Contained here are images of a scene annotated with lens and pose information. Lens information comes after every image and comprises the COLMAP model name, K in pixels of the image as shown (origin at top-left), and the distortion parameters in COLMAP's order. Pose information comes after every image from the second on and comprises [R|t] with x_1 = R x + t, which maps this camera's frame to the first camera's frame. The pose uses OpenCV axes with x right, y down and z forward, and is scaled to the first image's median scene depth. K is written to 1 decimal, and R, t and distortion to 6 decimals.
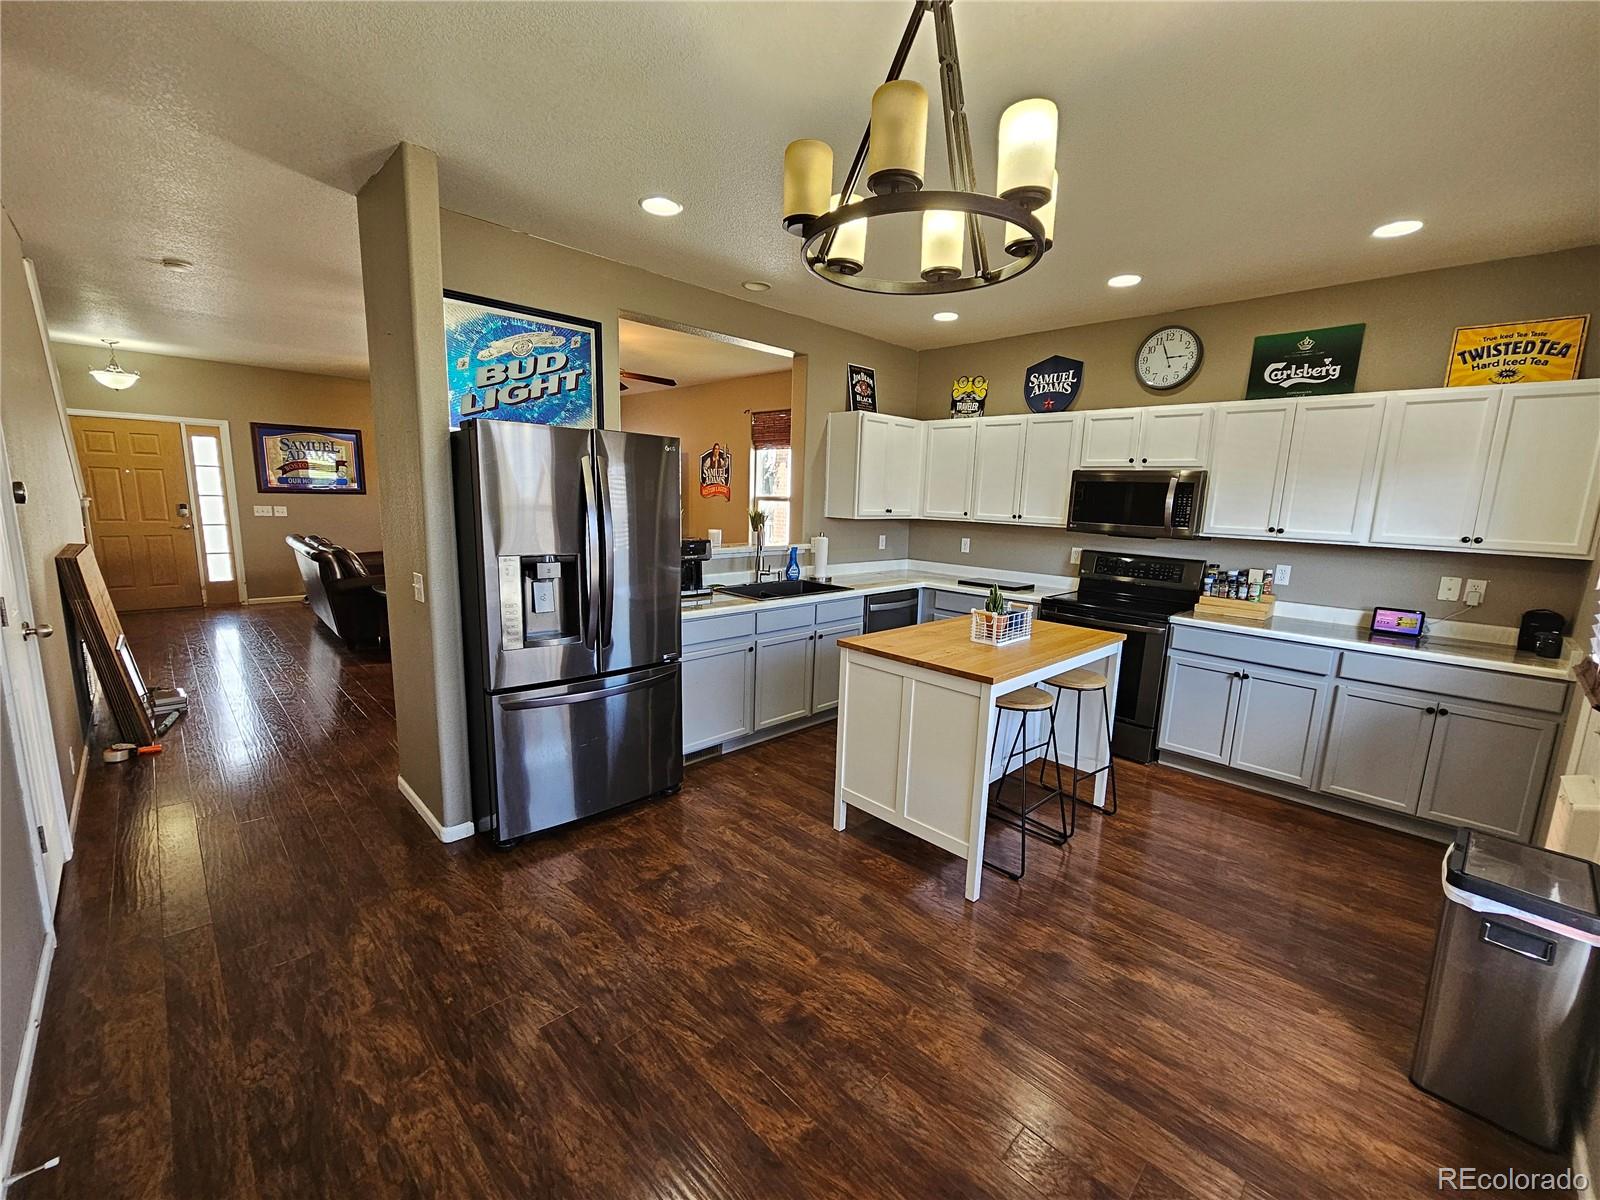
lens RADIAL K [[649.8, 0, 800.0], [0, 649.8, 600.0], [0, 0, 1]] dist [-0.000215, -0.000018]
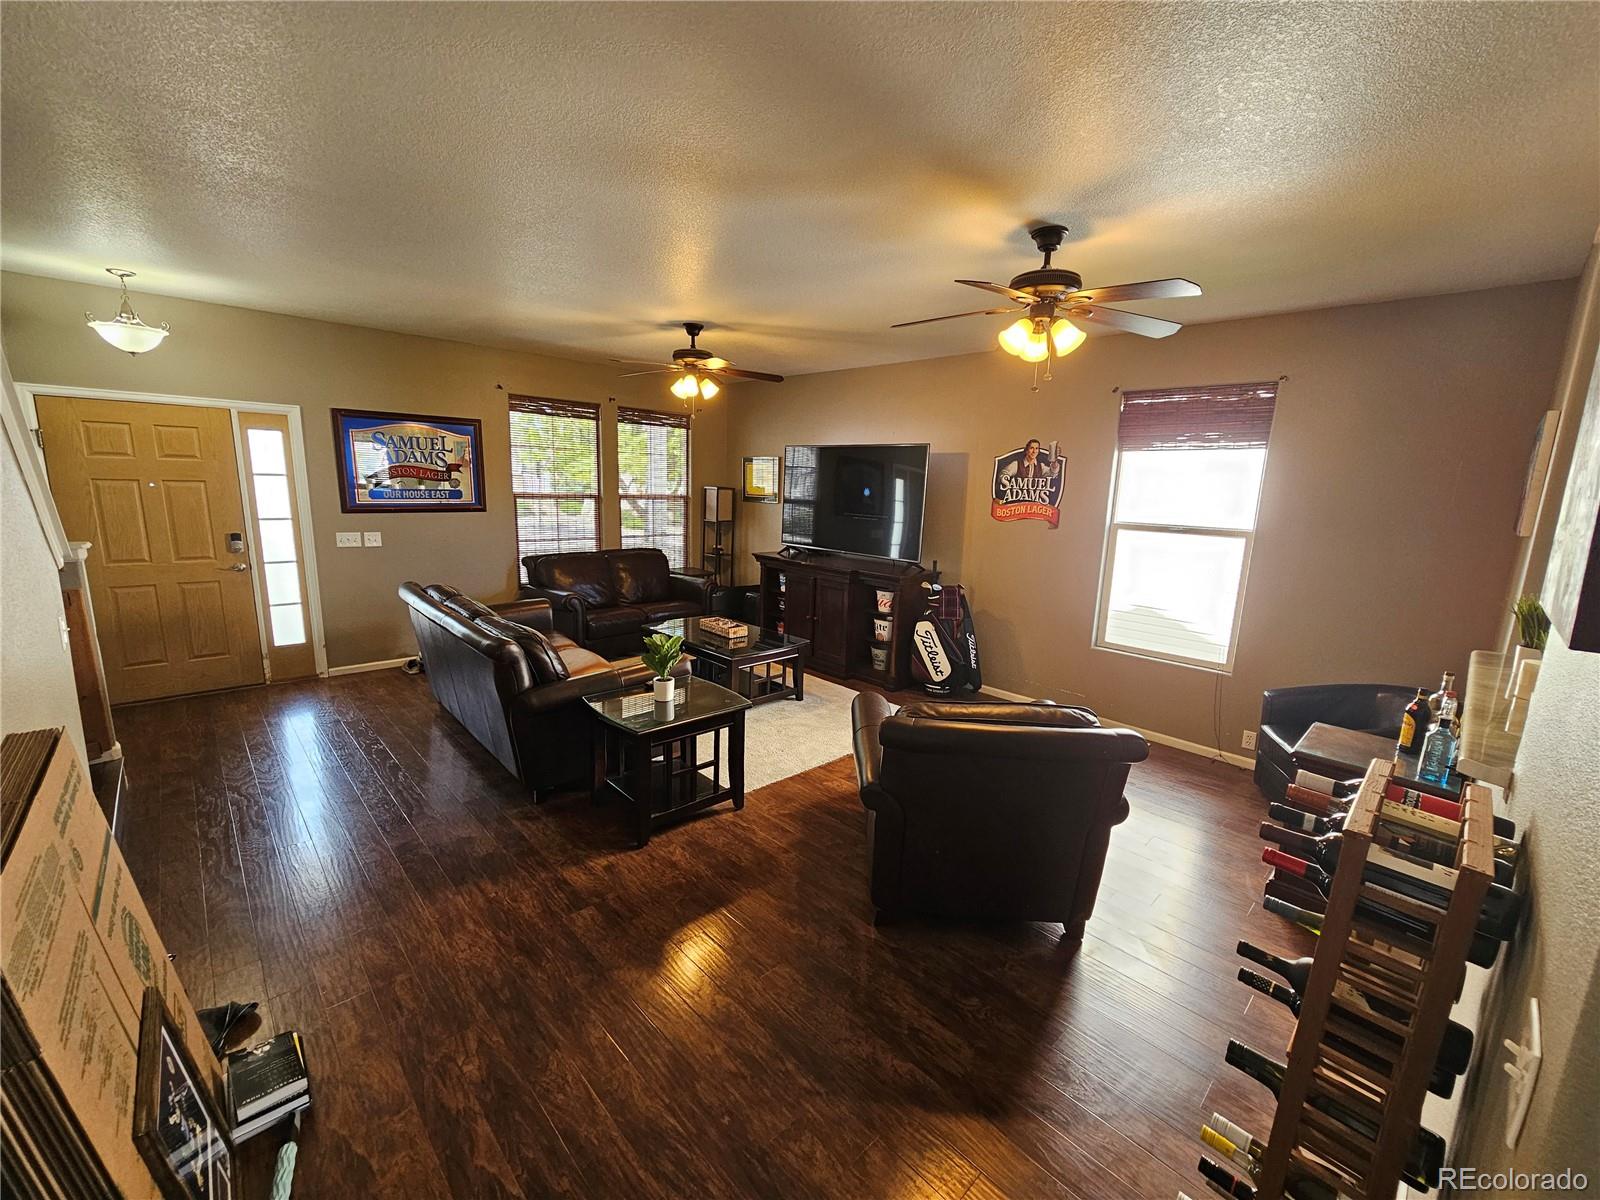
lens RADIAL K [[648.4, 0, 800.0], [0, 648.4, 600.0], [0, 0, 1]] dist [0.001256, 0.000126]
pose [[0.999856, 0.003743, -0.016553, -0.357072], [-0.003455, 0.999843, 0.017389, -0.090854], [0.016616, -0.017329, 0.999712, 0.341841]]
